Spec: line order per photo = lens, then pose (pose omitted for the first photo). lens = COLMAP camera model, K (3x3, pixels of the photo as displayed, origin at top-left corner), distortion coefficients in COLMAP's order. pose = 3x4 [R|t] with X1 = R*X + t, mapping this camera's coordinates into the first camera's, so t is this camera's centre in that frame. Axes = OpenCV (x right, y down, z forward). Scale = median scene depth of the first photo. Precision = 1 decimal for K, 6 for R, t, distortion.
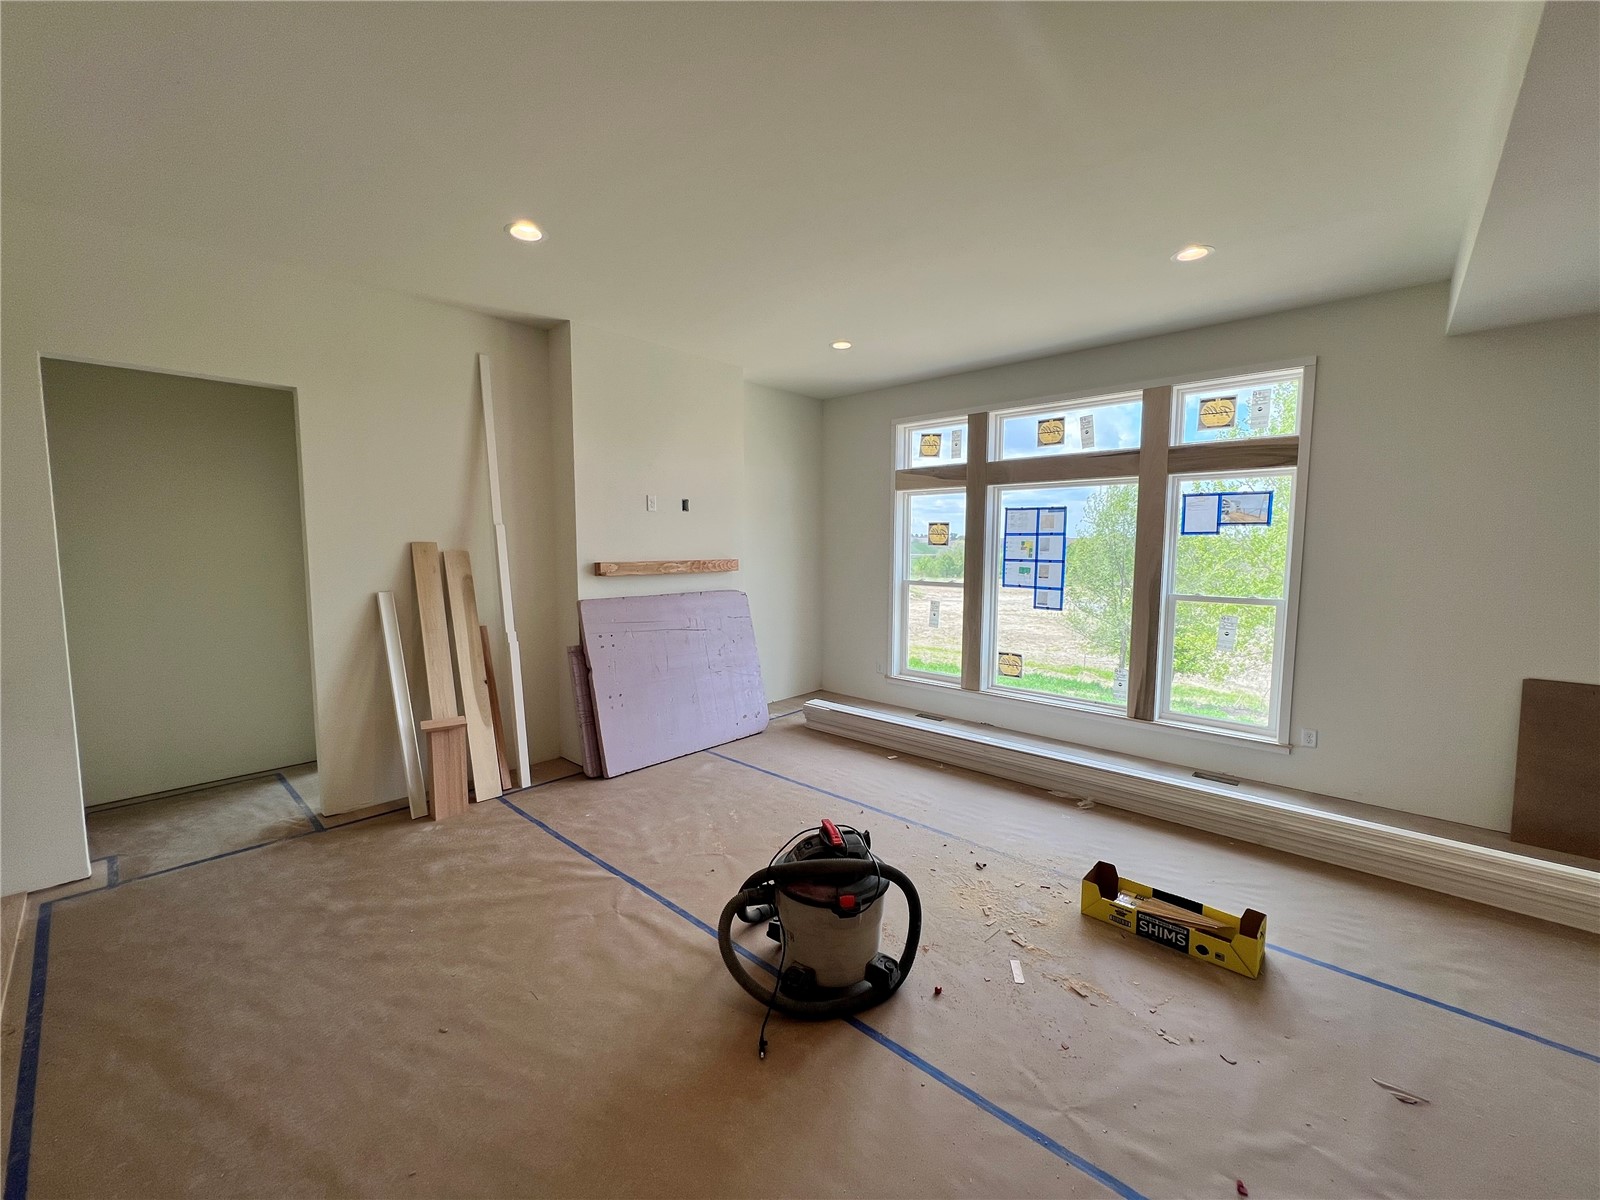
lens RADIAL K [[639.3, 0, 795.7], [0, 639.3, 596.2], [0, 0, 1]] dist [-0.002237, 0.000289]
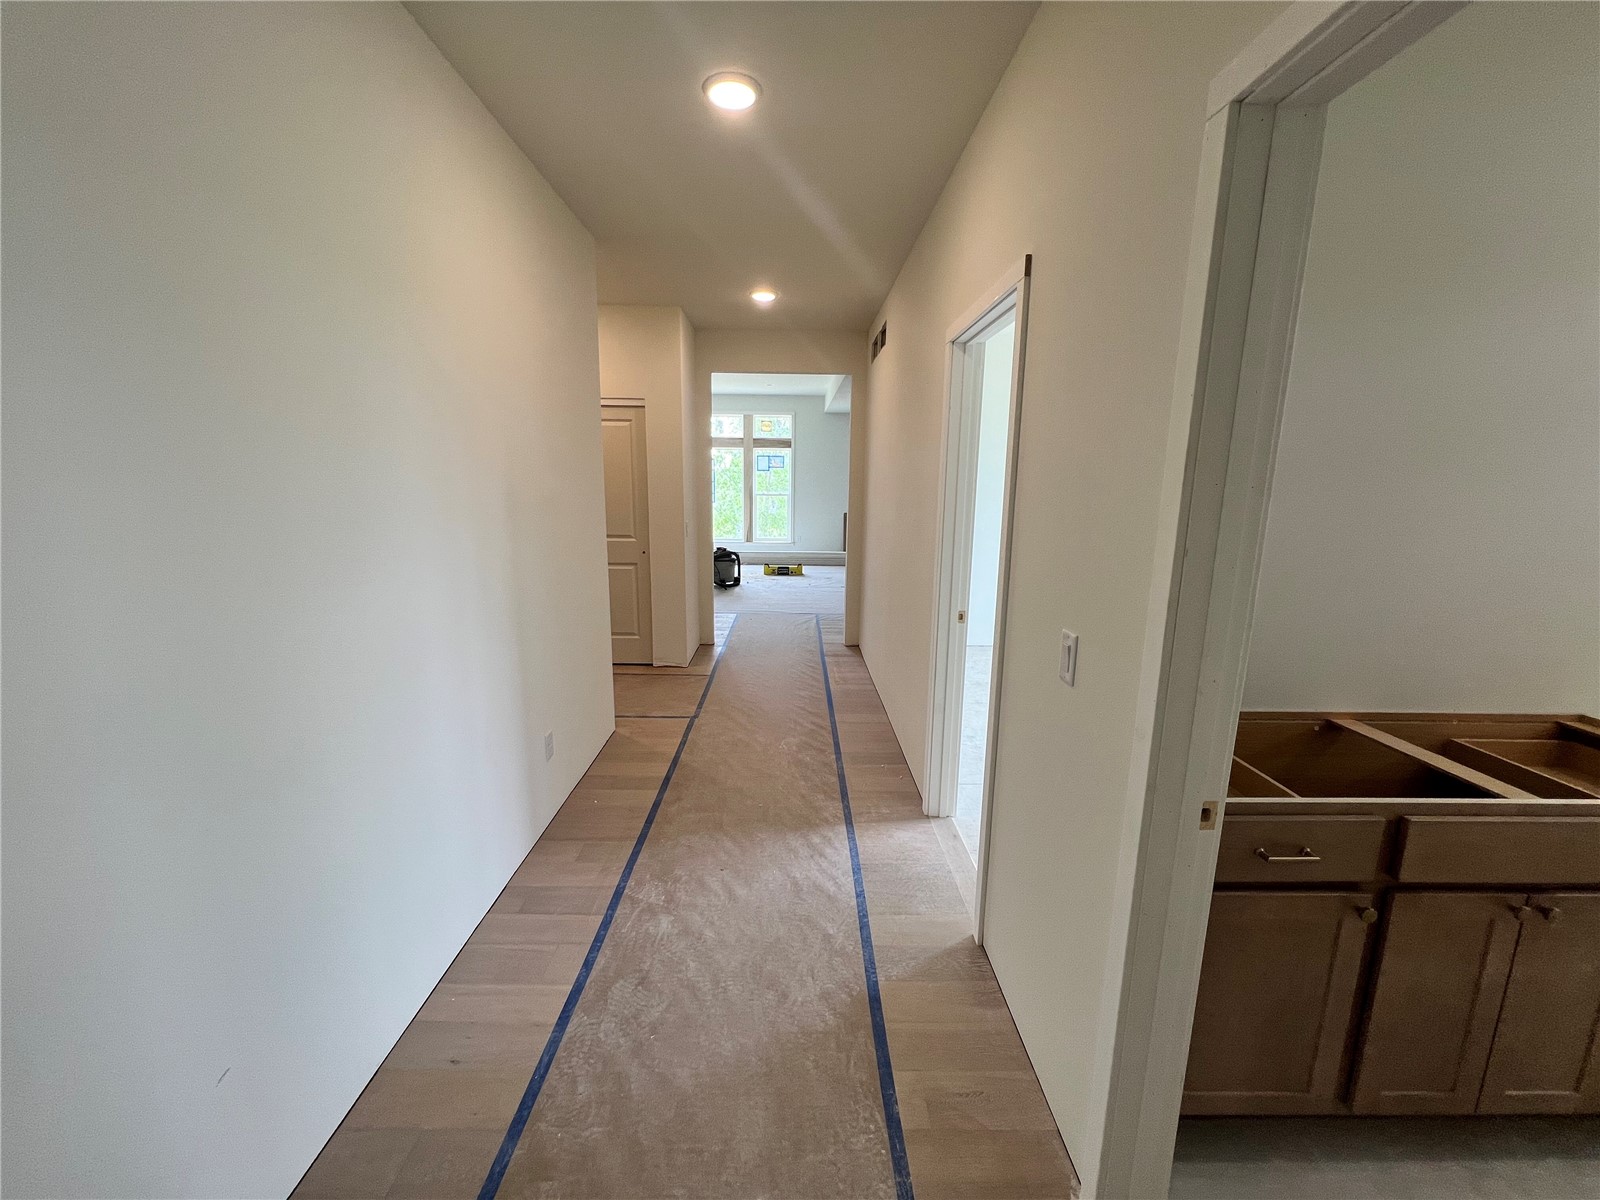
lens RADIAL K [[639.3, 0, 795.7], [0, 639.3, 596.2], [0, 0, 1]] dist [-0.002237, 0.000289]
pose [[0.727993, -0.117233, 0.675487, -1.140316], [0.046293, 0.991429, 0.122173, 0.105019], [-0.684019, -0.057671, 0.727181, -1.078833]]
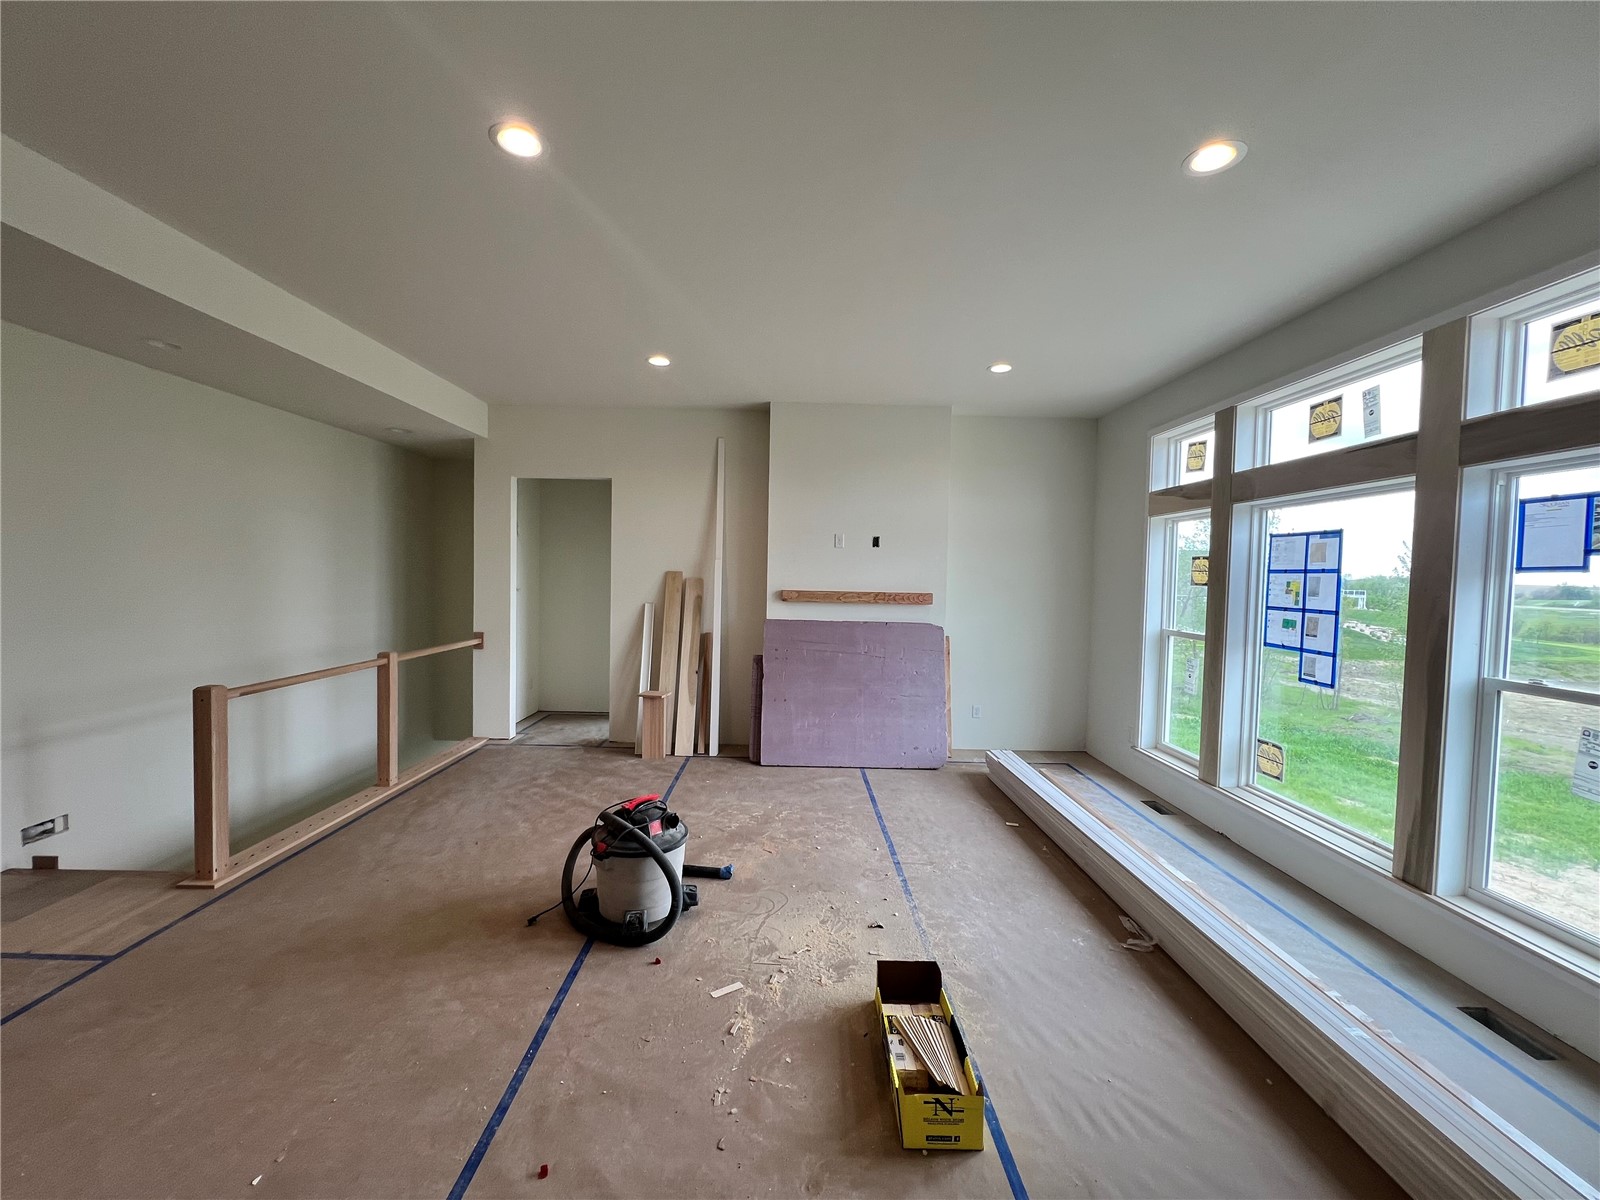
lens RADIAL K [[639.3, 0, 795.7], [0, 639.3, 596.2], [0, 0, 1]] dist [-0.002237, 0.000289]
pose [[0.682085, 0.036227, -0.730375, 0.581608], [-0.082011, 0.996261, -0.027174, -0.009254], [0.726659, 0.078434, 0.682506, 0.170851]]
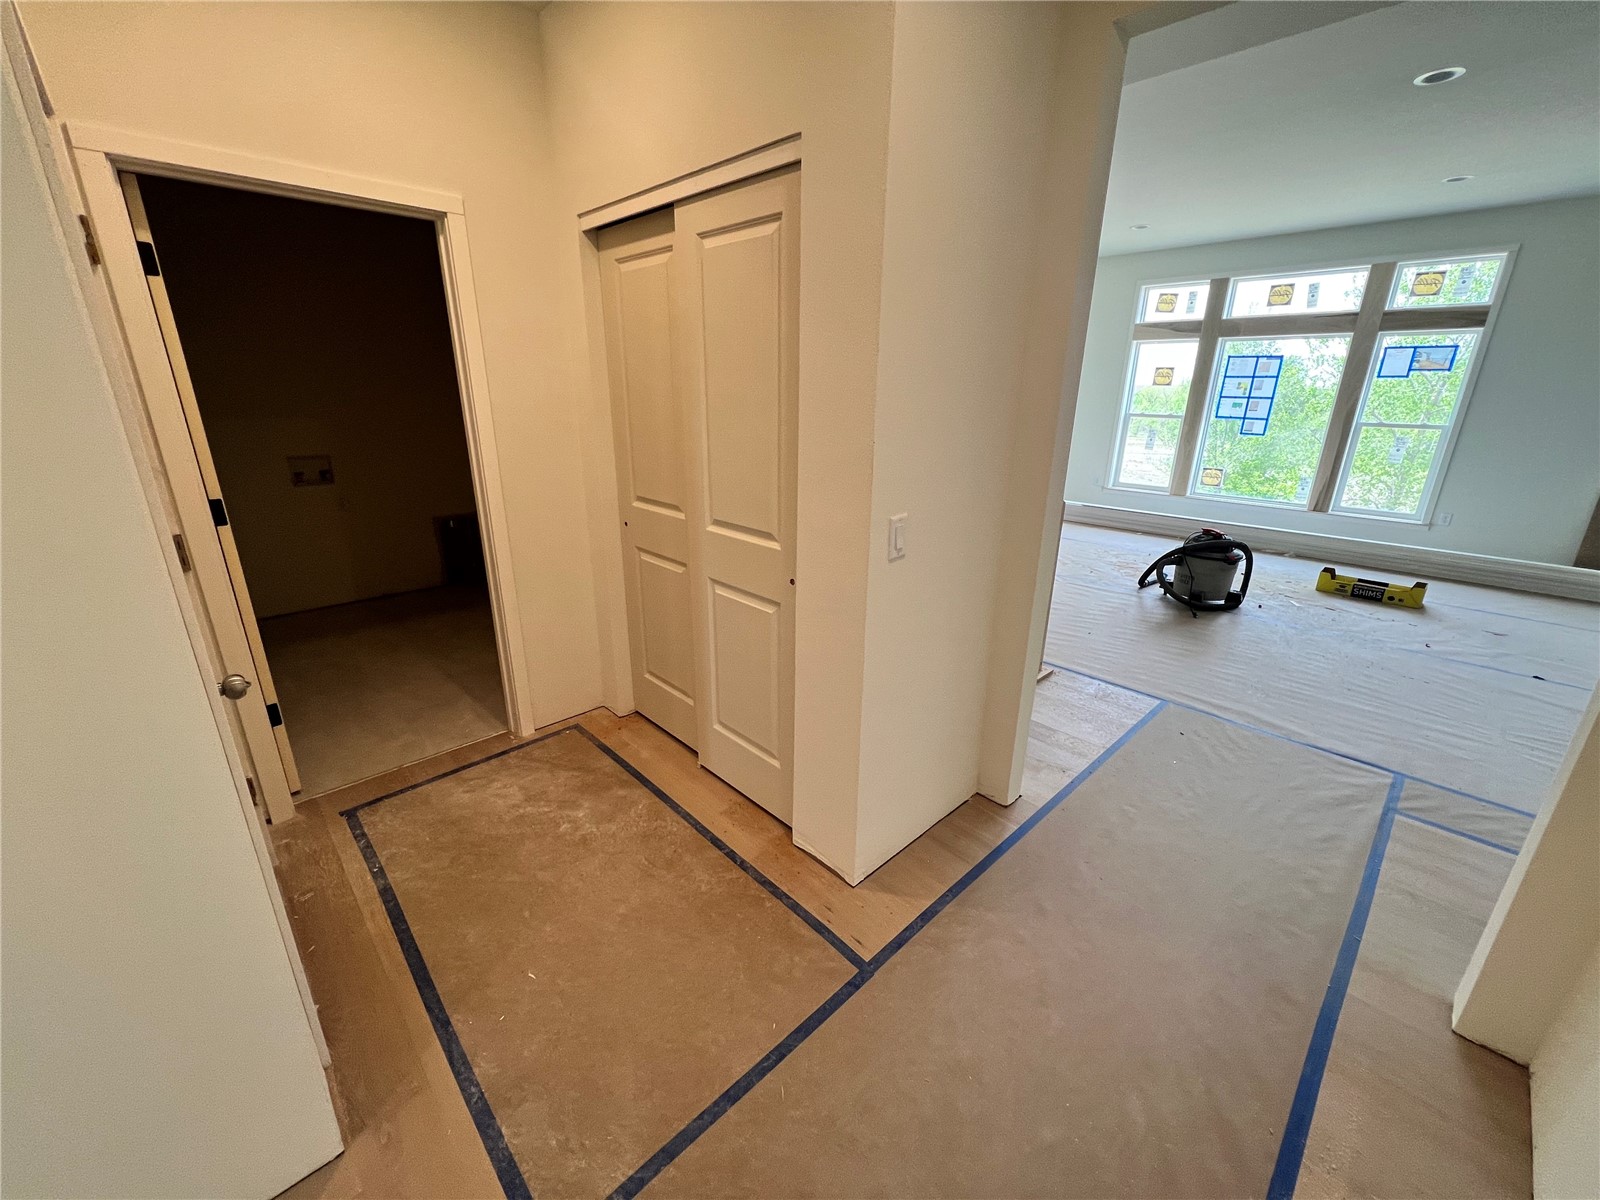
lens RADIAL K [[639.3, 0, 795.7], [0, 639.3, 596.2], [0, 0, 1]] dist [-0.002237, 0.000289]
pose [[0.998082, 0.027010, -0.055706, -0.567477], [-0.013497, 0.973099, 0.229993, 0.063882], [0.060420, -0.228800, 0.971597, -0.533345]]
